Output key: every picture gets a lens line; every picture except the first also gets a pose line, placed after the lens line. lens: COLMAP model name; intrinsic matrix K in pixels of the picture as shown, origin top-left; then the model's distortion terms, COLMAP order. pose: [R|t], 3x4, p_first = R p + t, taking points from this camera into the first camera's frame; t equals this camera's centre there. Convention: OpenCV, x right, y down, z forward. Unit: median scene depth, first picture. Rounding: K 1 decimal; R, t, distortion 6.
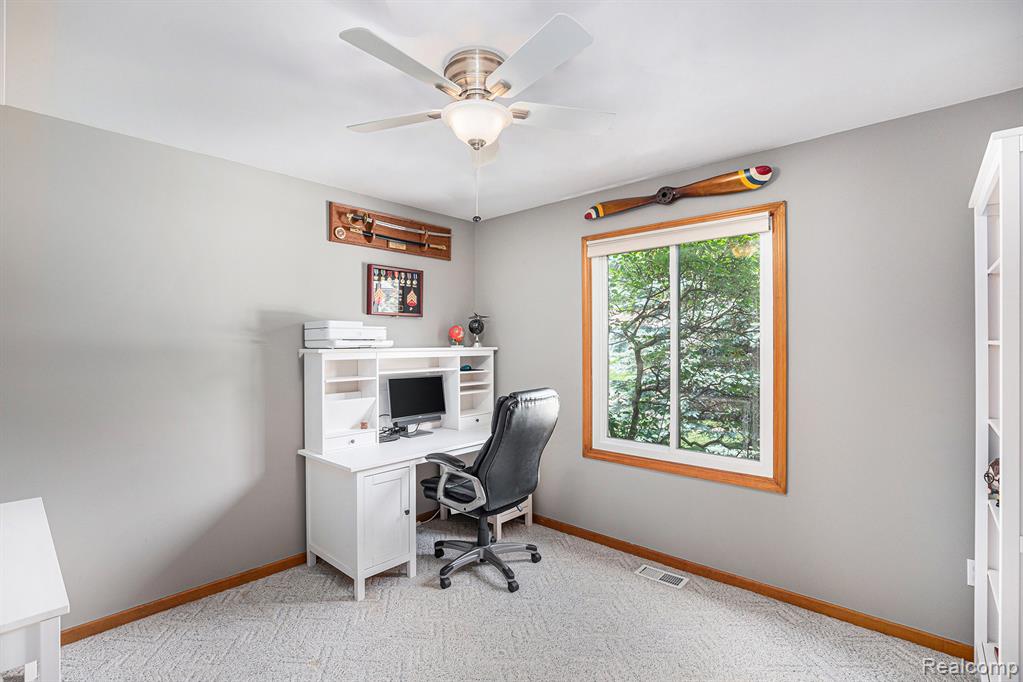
lens RADIAL K [[472.7, 0, 511.2], [0, 472.7, 342.7], [0, 0, 1]] dist [-0.022764, -0.000219]
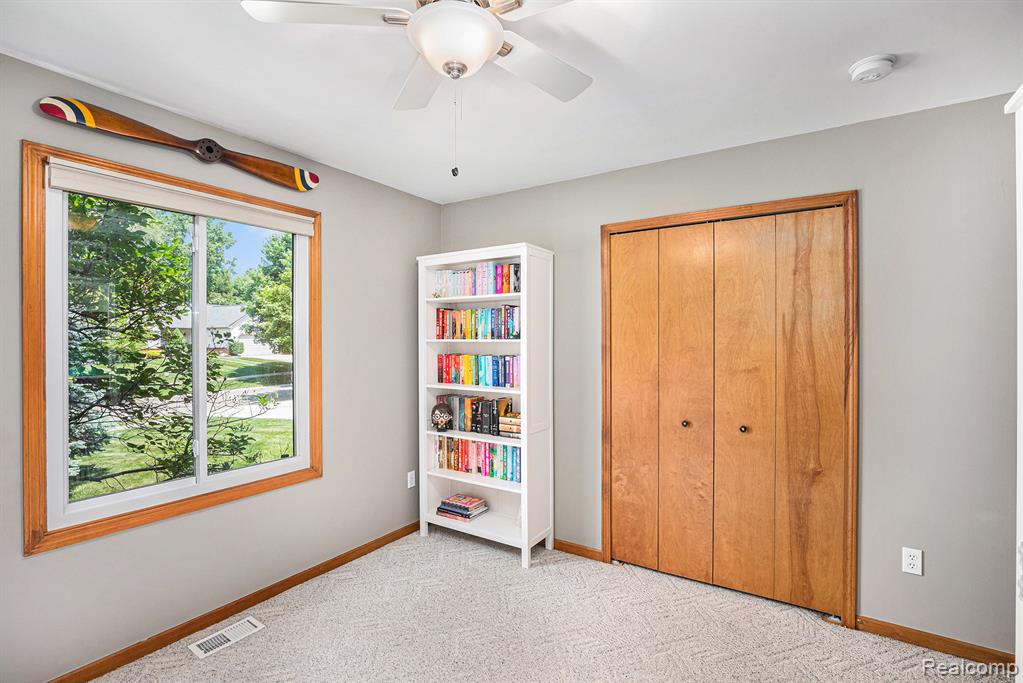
lens RADIAL K [[472.7, 0, 504.6], [0, 472.7, 339.3], [0, 0, 1]] dist [-0.022764, -0.000219]
pose [[-0.135800, -0.000269, 0.990736, -0.506340], [0.000588, 1.000000, 0.000353, -0.001724], [-0.990736, 0.000630, -0.135799, 0.630699]]
